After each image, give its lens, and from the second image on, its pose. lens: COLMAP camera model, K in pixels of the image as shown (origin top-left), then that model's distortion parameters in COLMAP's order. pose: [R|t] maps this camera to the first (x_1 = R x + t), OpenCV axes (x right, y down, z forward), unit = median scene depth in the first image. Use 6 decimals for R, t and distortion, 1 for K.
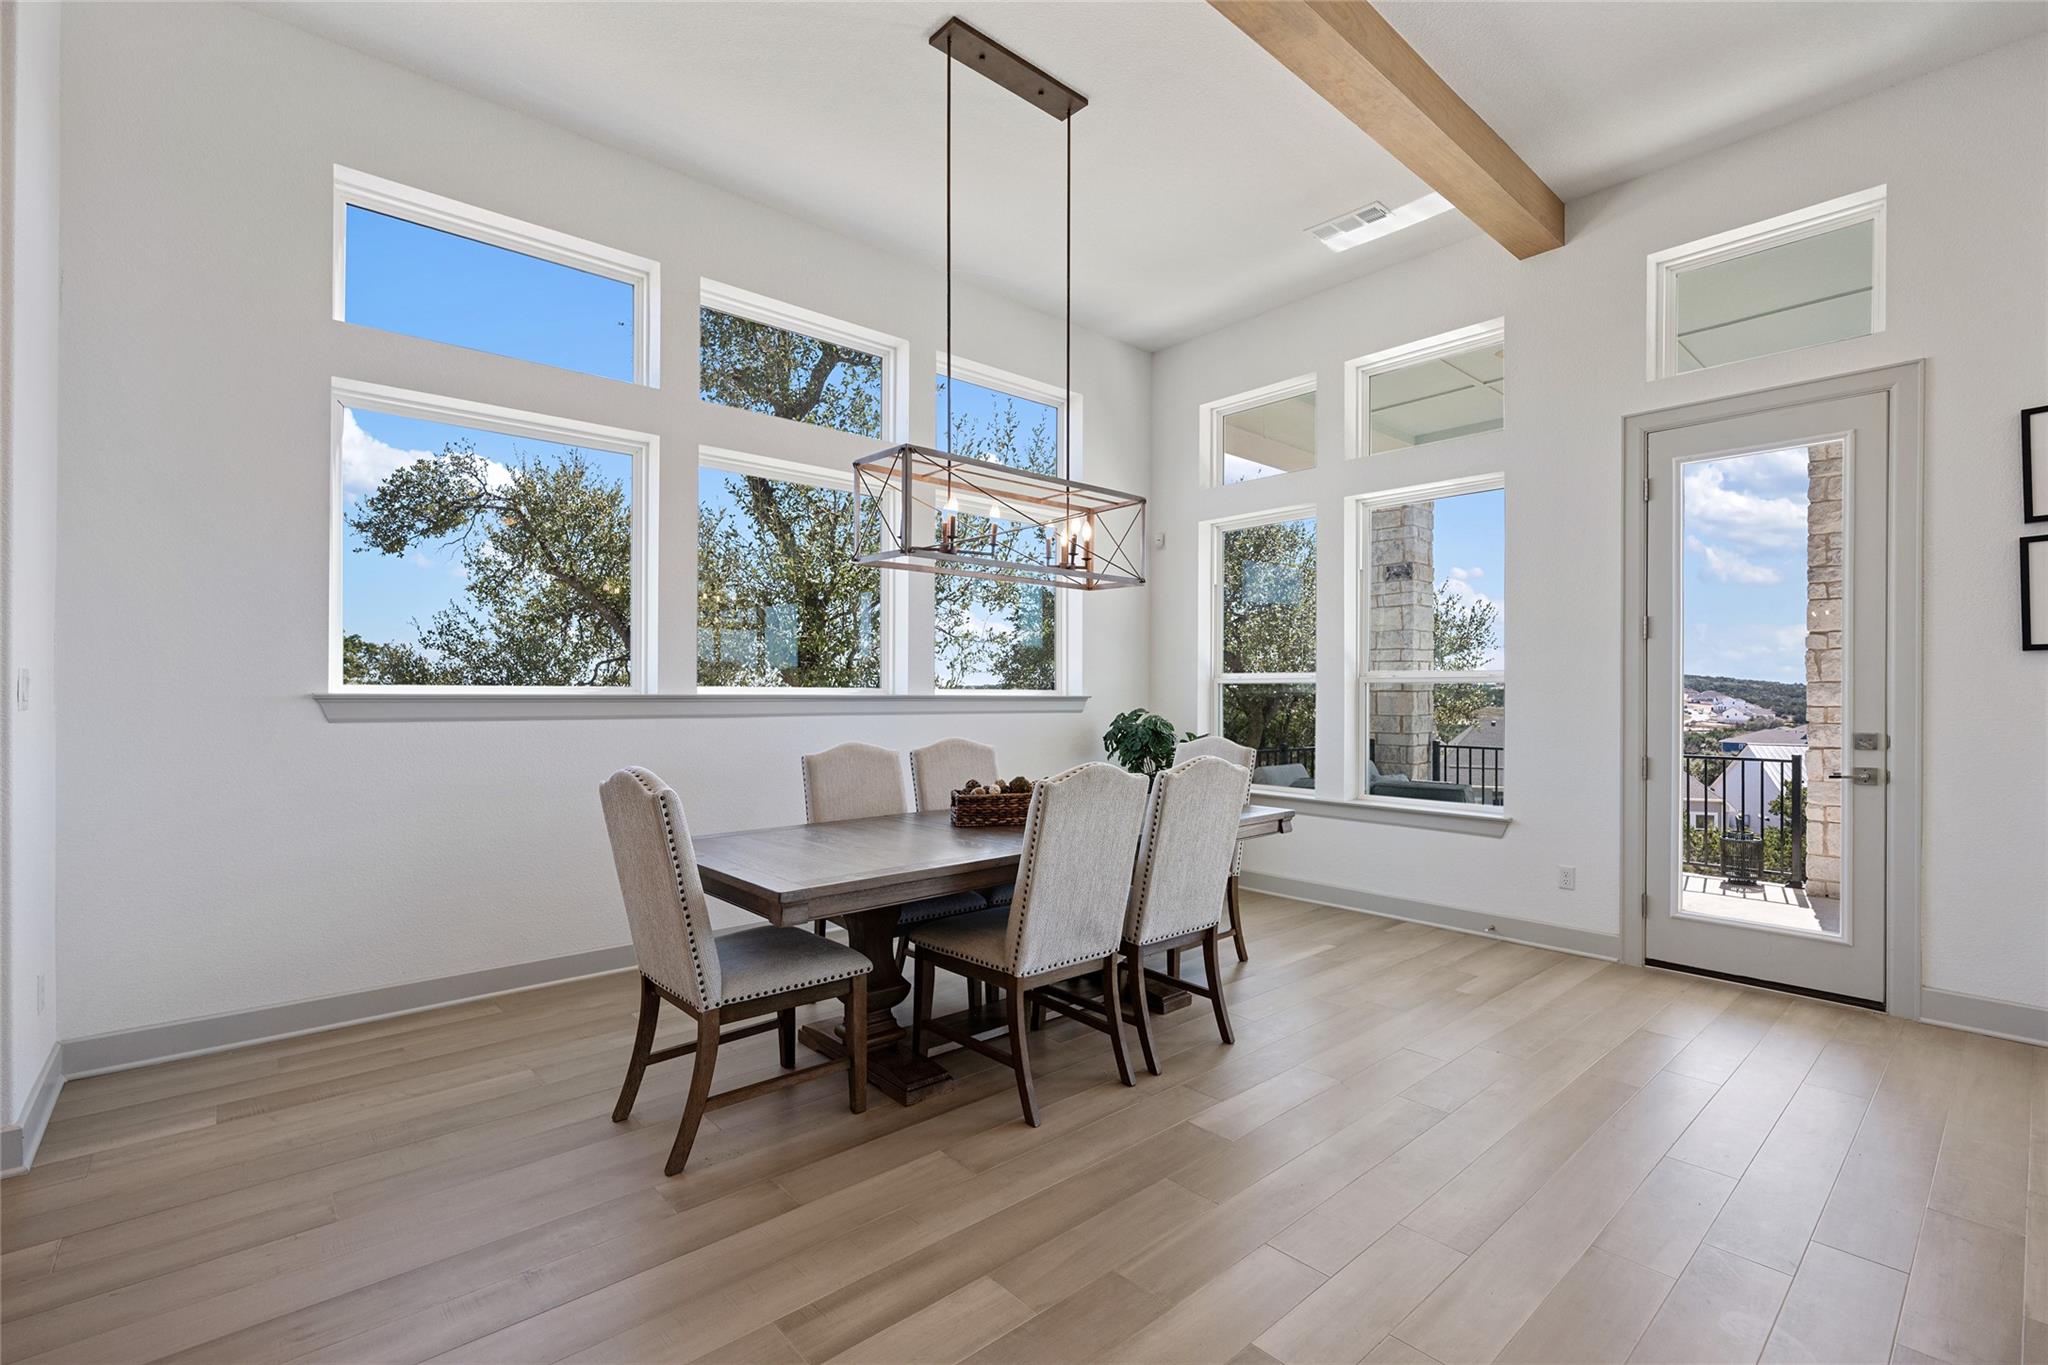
lens RADIAL K [[911.9, 0, 1024.0], [0, 911.9, 682.5], [0, 0, 1]] dist [-0.000404, 0.000211]
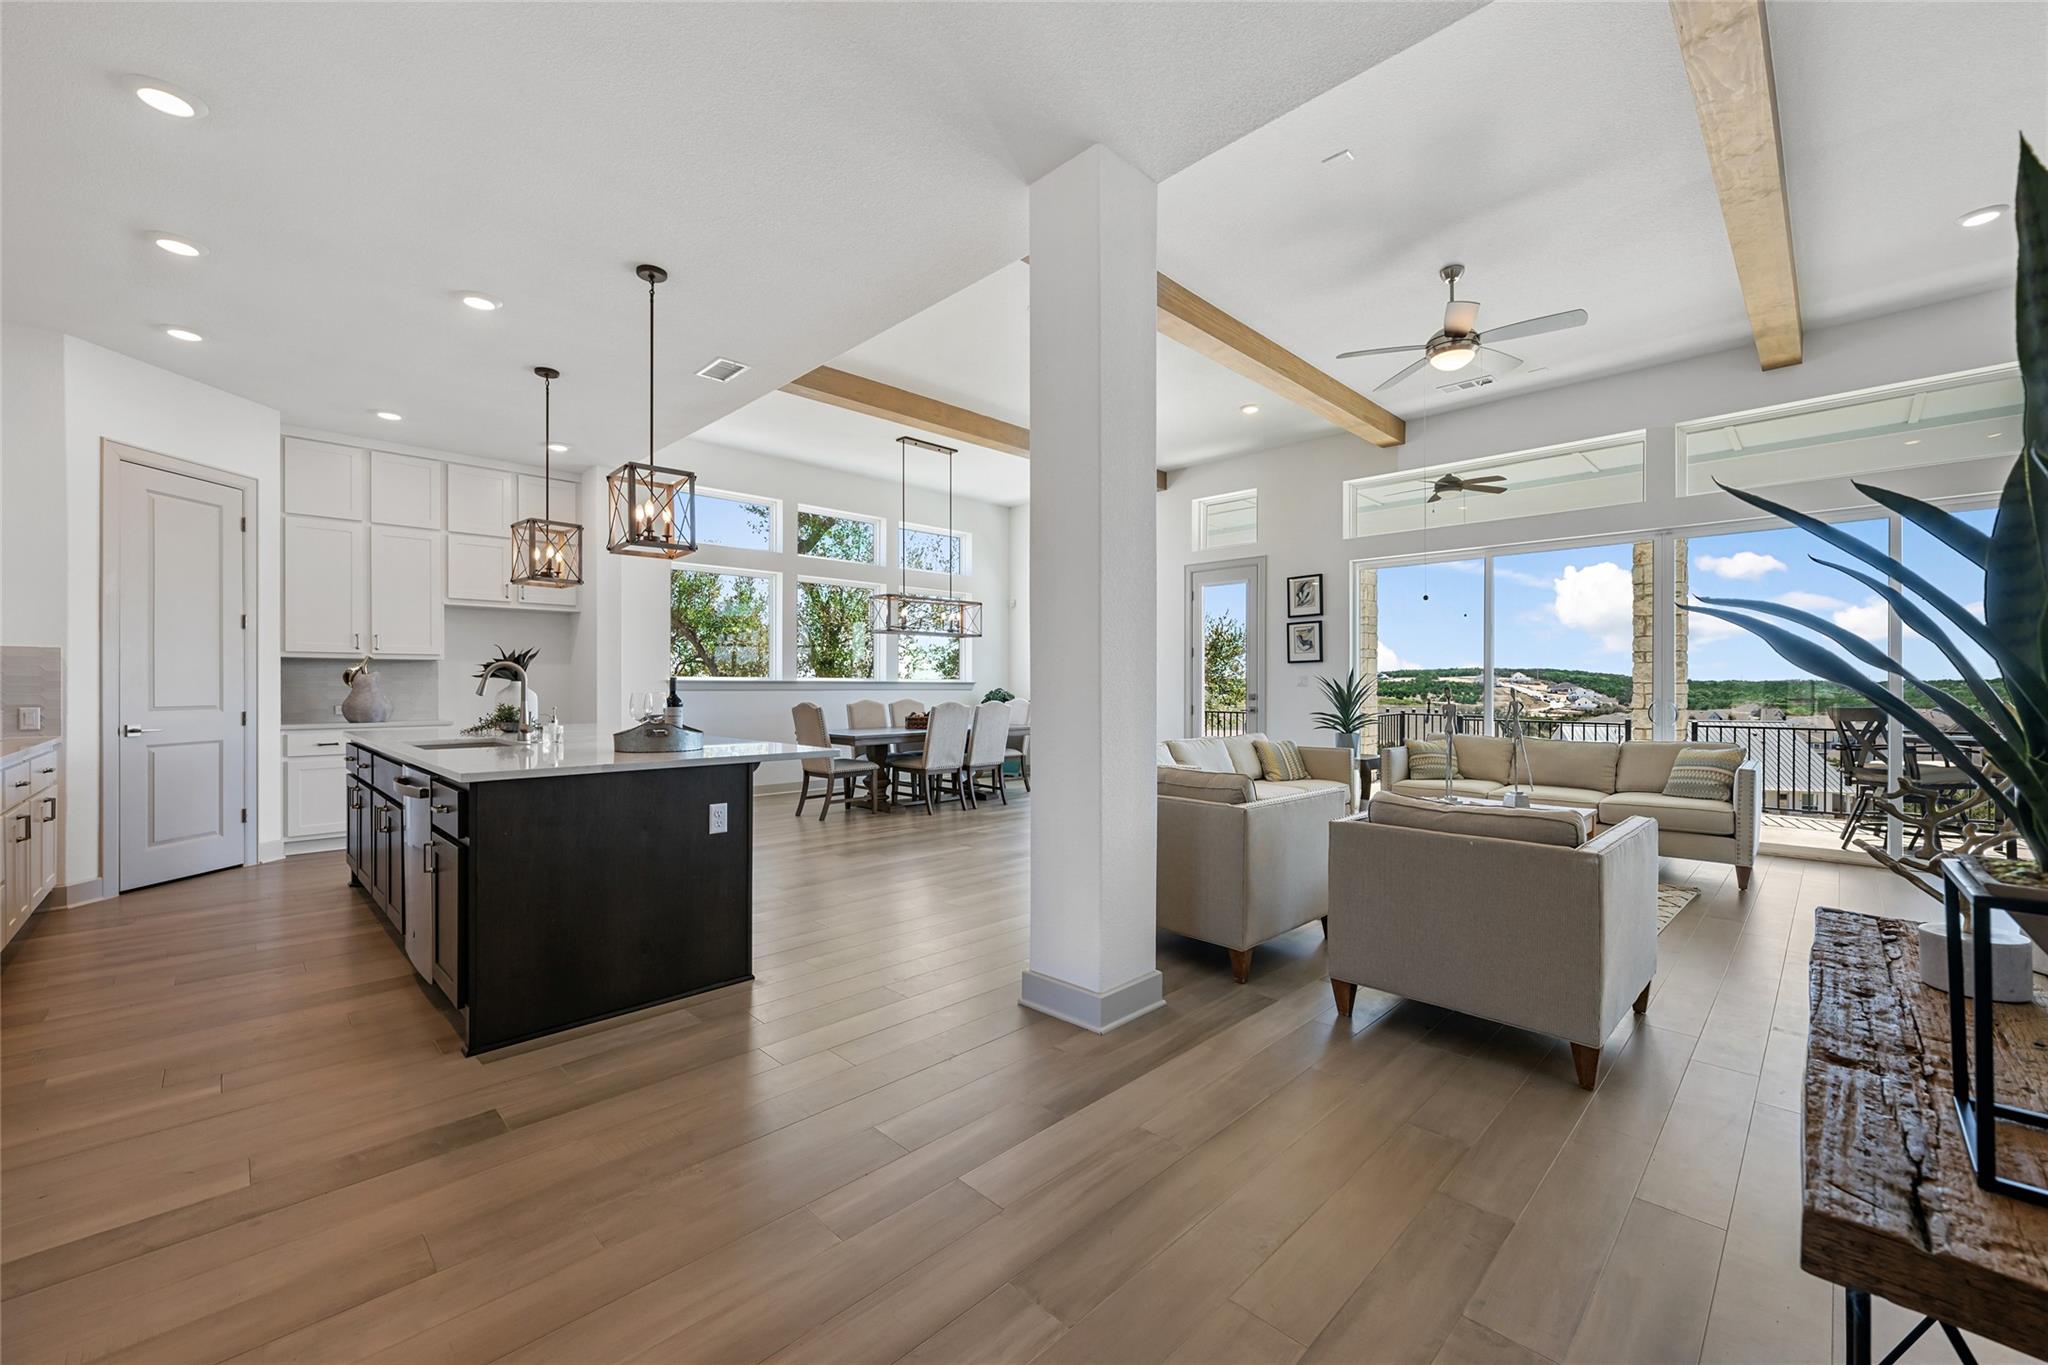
lens RADIAL K [[808.8, 0, 1024.0], [0, 808.8, 682.5], [0, 0, 1]] dist [0.001182, -0.000230]
pose [[0.998395, -0.002547, 0.056577, 0.097996], [0.002113, 0.999968, 0.007722, 0.002633], [-0.056594, -0.007590, 0.998368, -1.015074]]
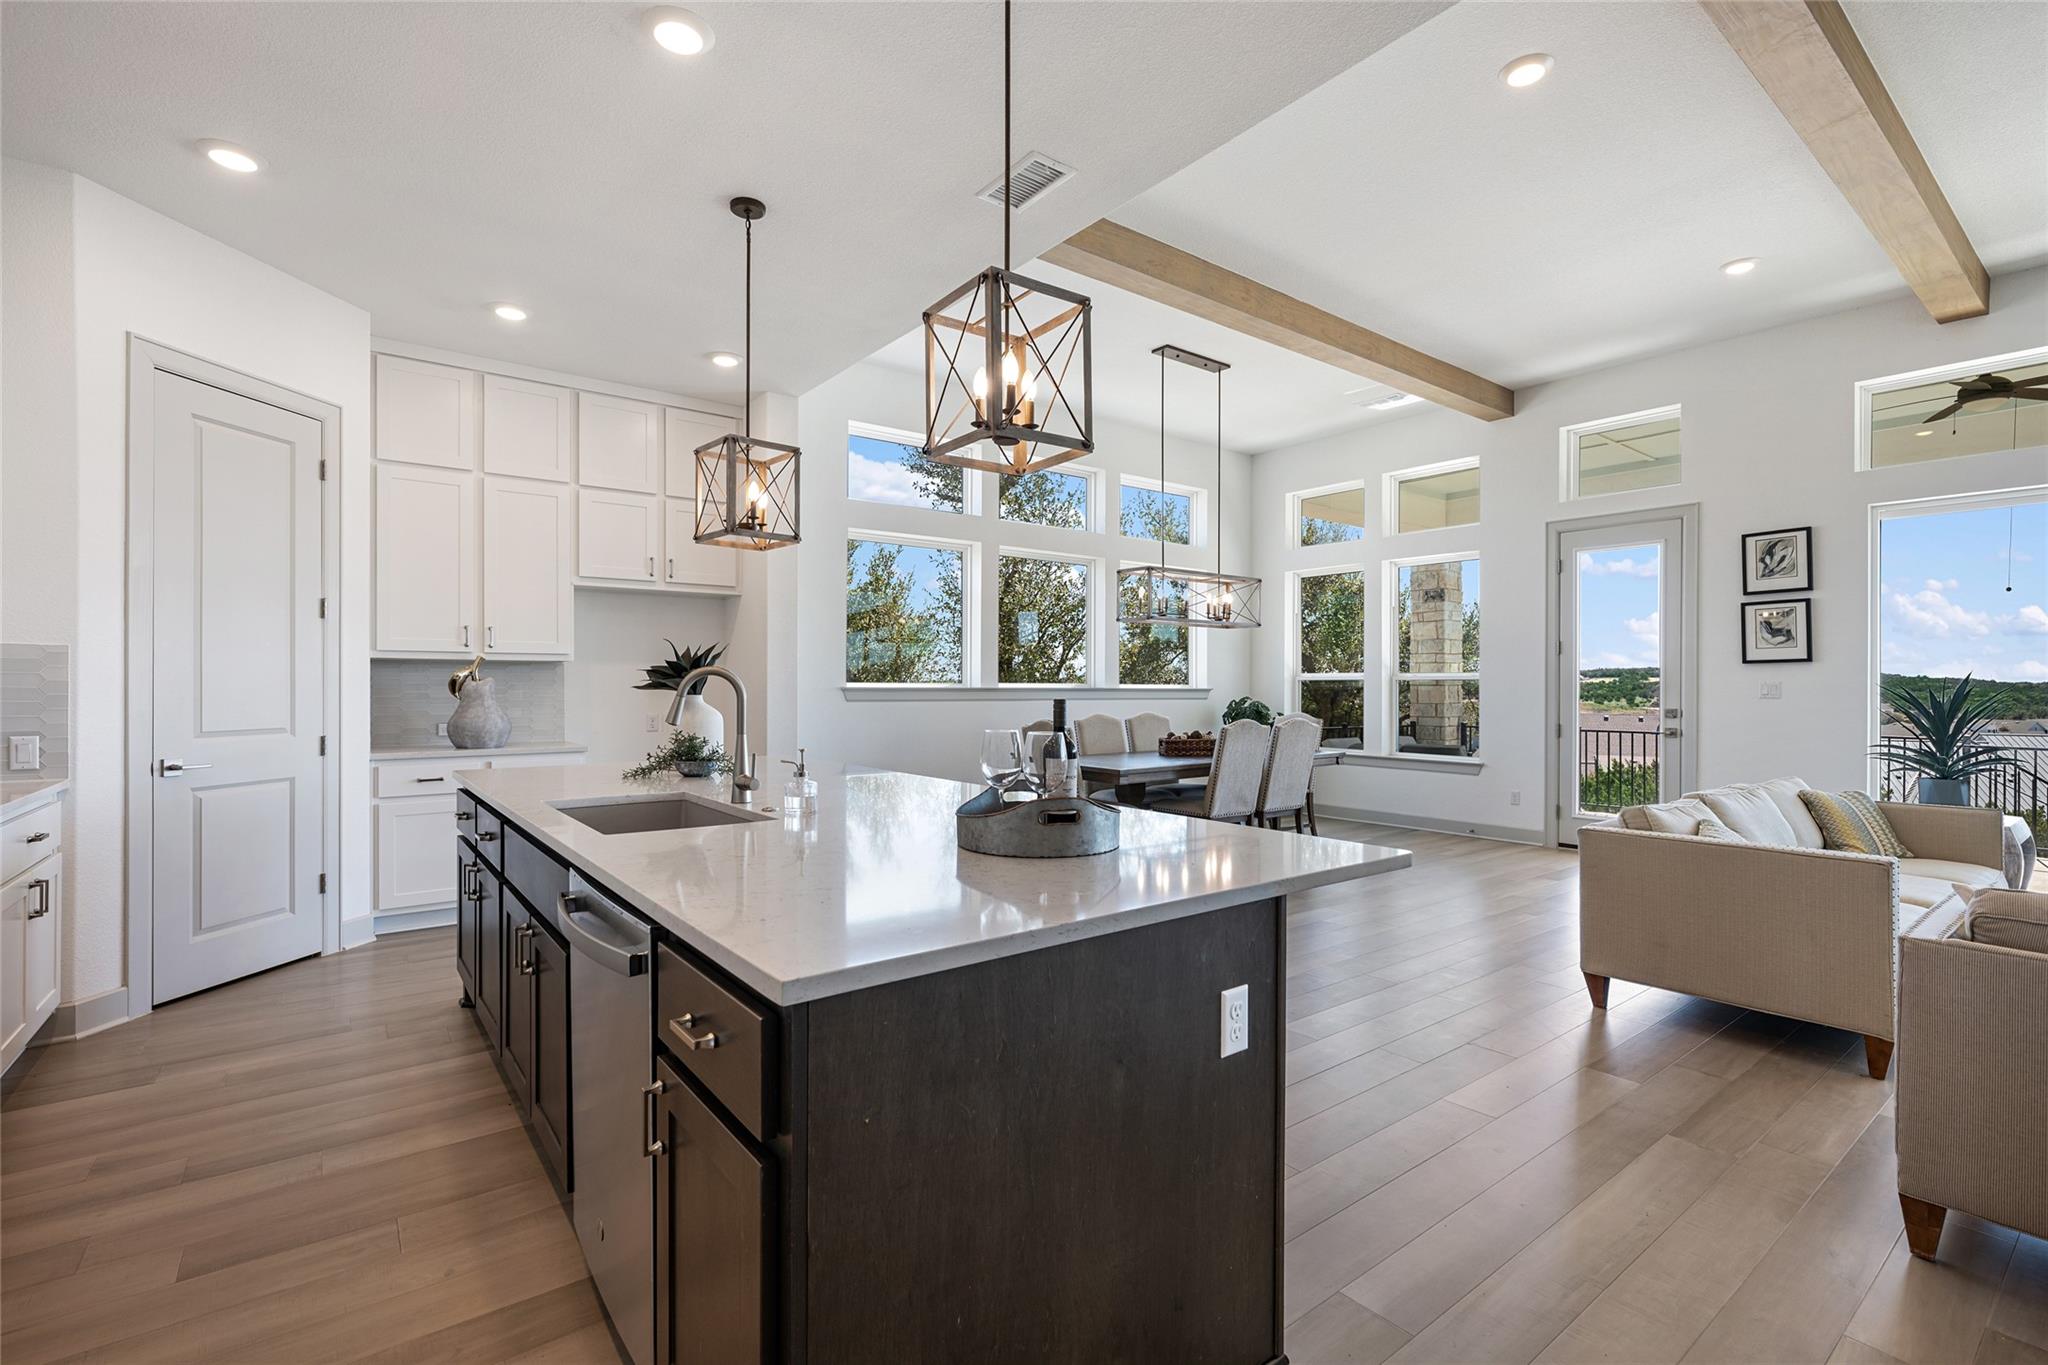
lens RADIAL K [[911.9, 0, 1024.0], [0, 911.9, 682.5], [0, 0, 1]] dist [-0.000404, 0.000211]
pose [[0.997505, -0.000884, -0.070586, -0.168455], [0.001376, 0.999975, 0.006920, -0.007804], [0.070579, -0.007000, 0.997482, -0.677631]]
